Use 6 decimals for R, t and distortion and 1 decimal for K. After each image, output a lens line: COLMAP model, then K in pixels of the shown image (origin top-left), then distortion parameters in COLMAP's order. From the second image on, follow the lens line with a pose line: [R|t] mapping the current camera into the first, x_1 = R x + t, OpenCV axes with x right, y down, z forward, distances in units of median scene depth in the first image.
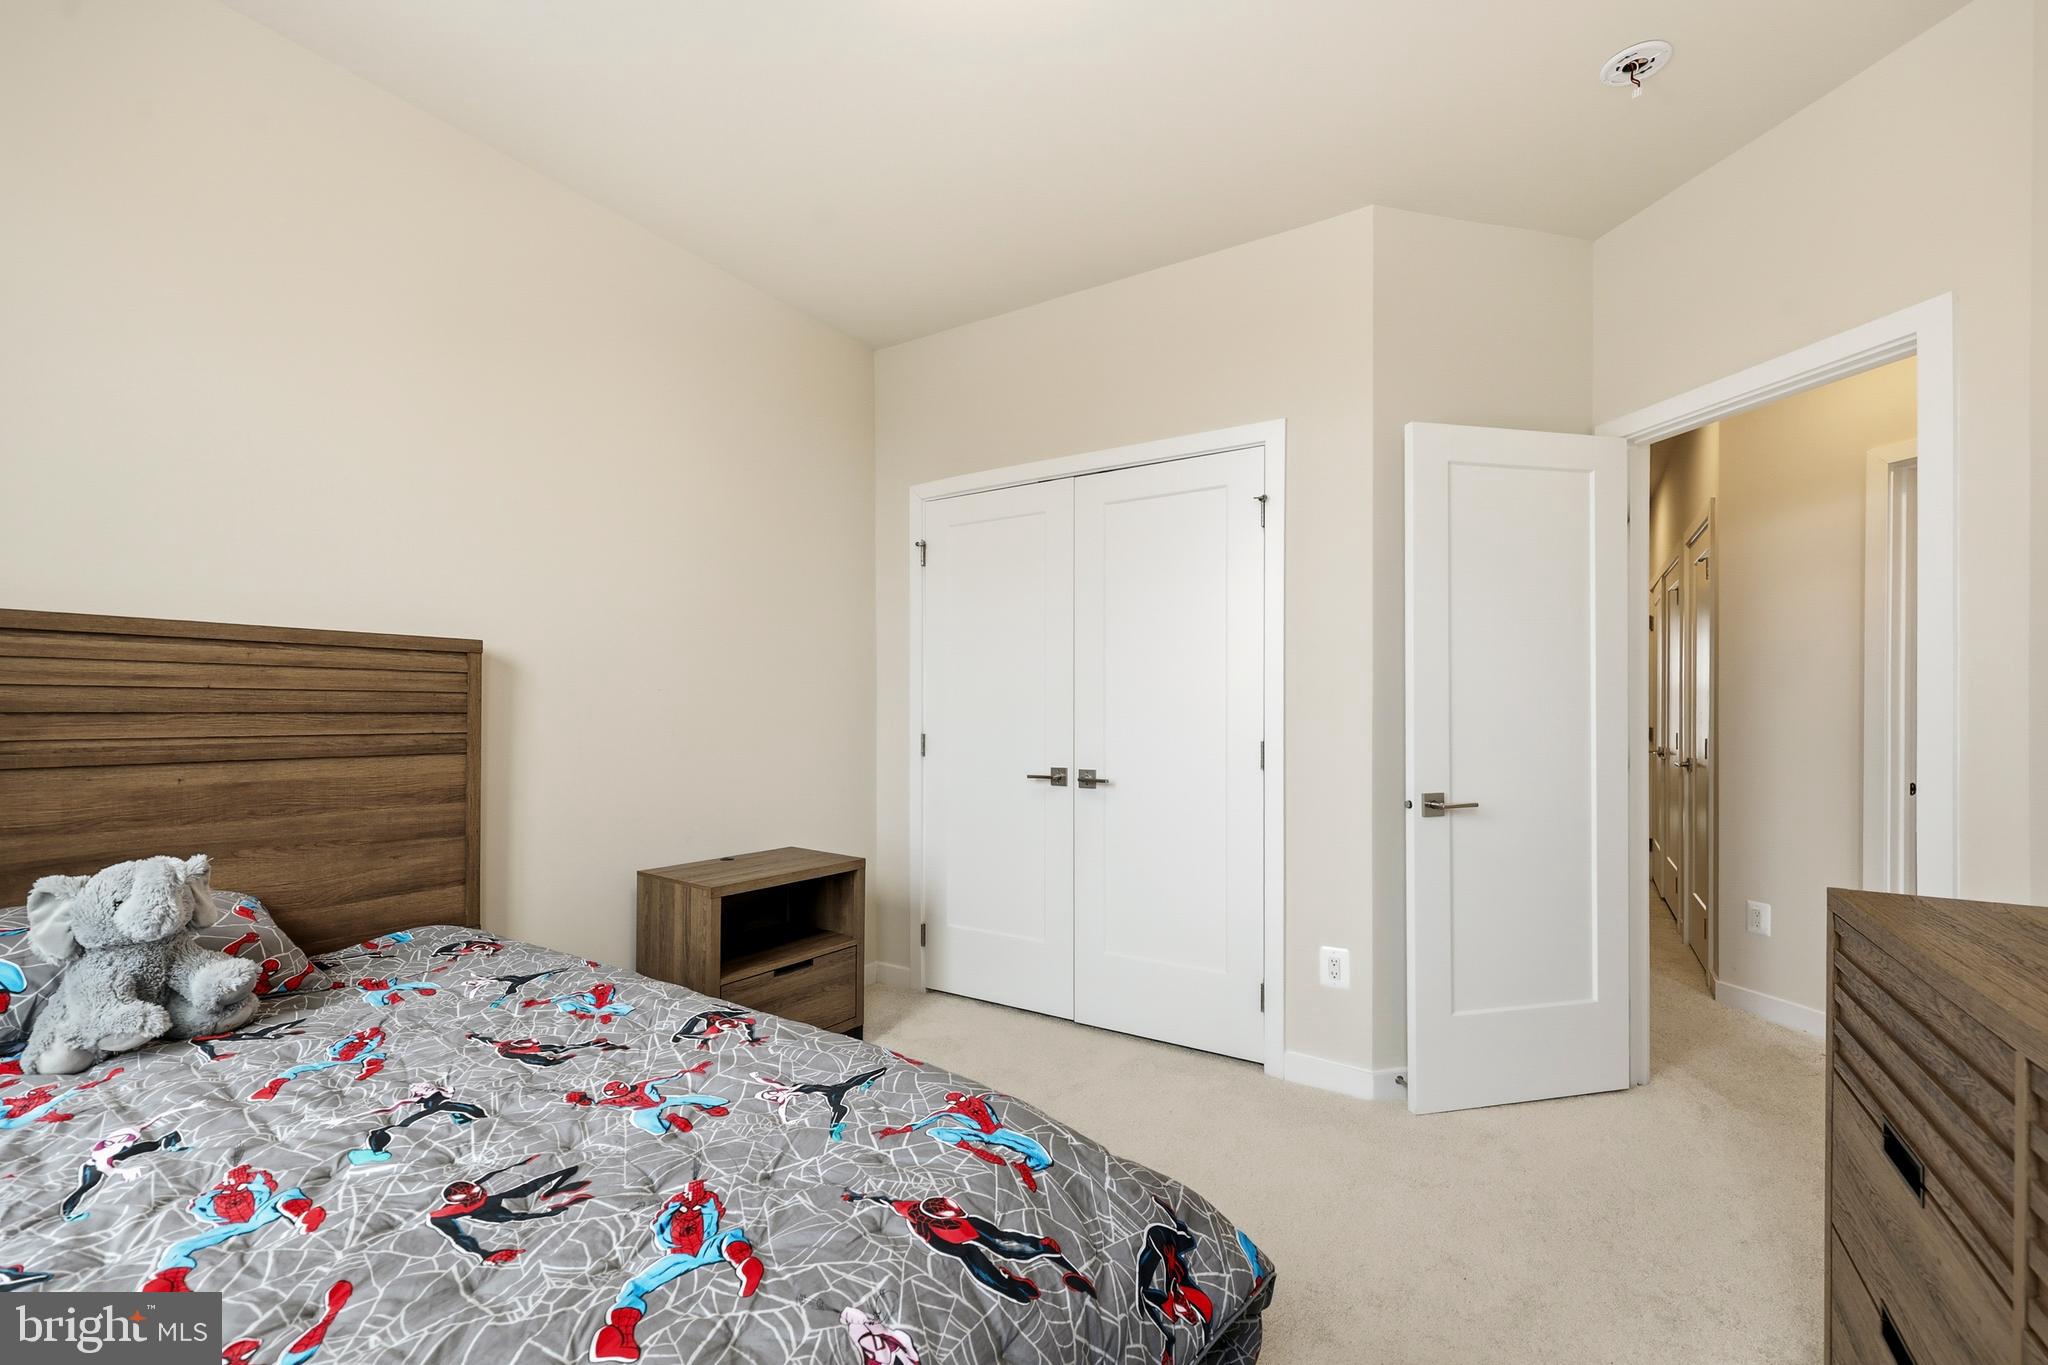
lens RADIAL K [[844.4, 0, 1032.3], [0, 844.4, 704.4], [0, 0, 1]] dist [-0.004397, -0.000706]
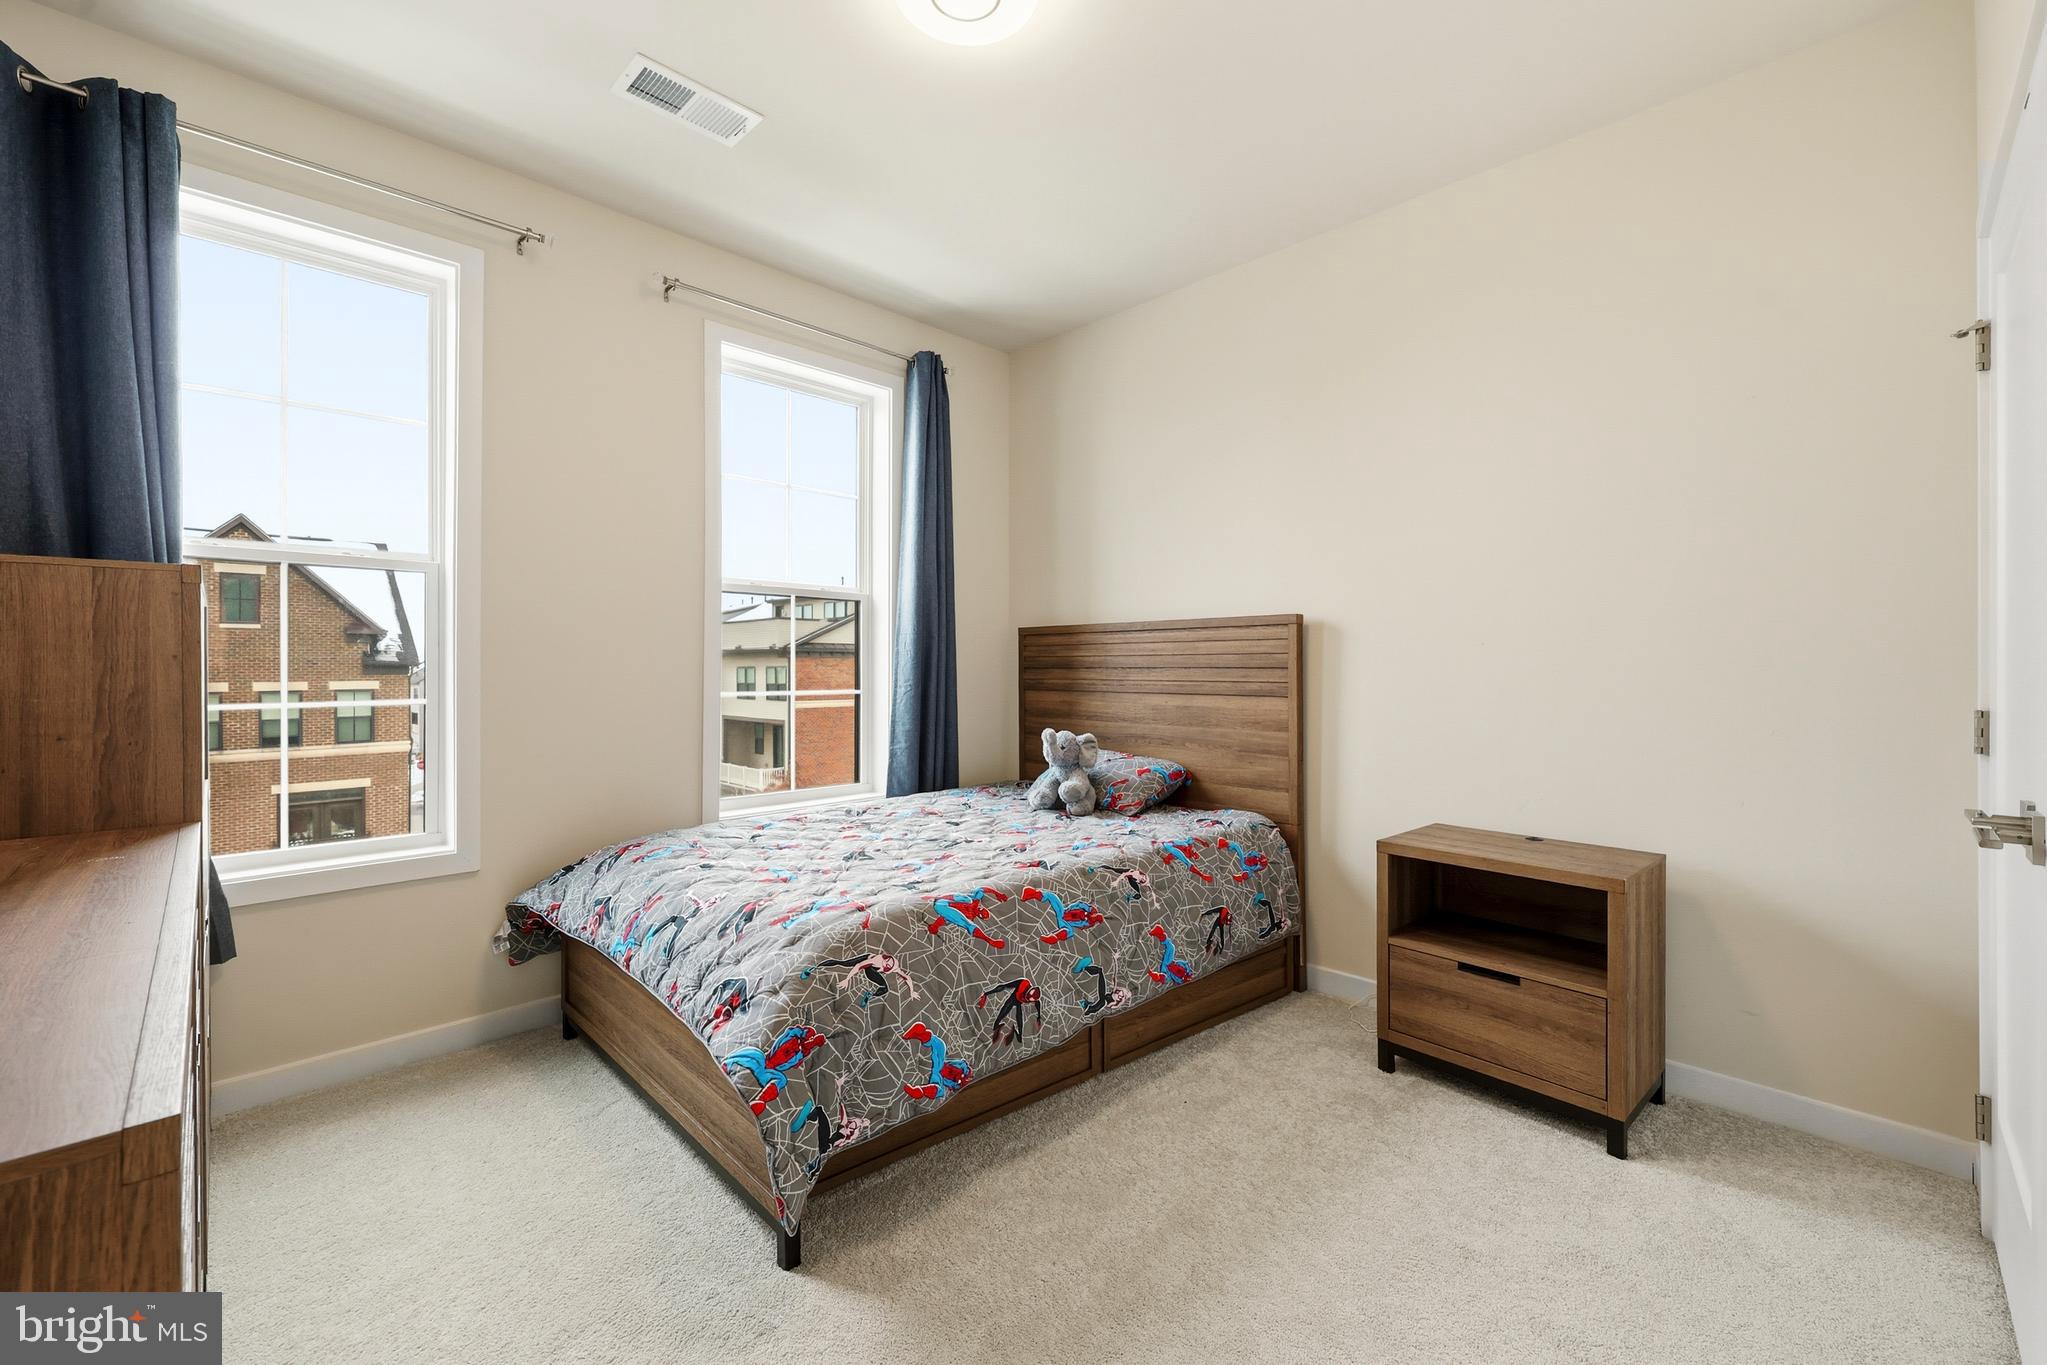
lens RADIAL K [[844.0, 0, 1032.5], [0, 844.0, 668.9], [0, 0, 1]] dist [-0.004397, -0.000706]
pose [[-0.232970, -0.000026, -0.972484, 0.822874], [0.007092, 0.999973, -0.001726, 0.012268], [0.972458, -0.007299, -0.232963, 0.987758]]
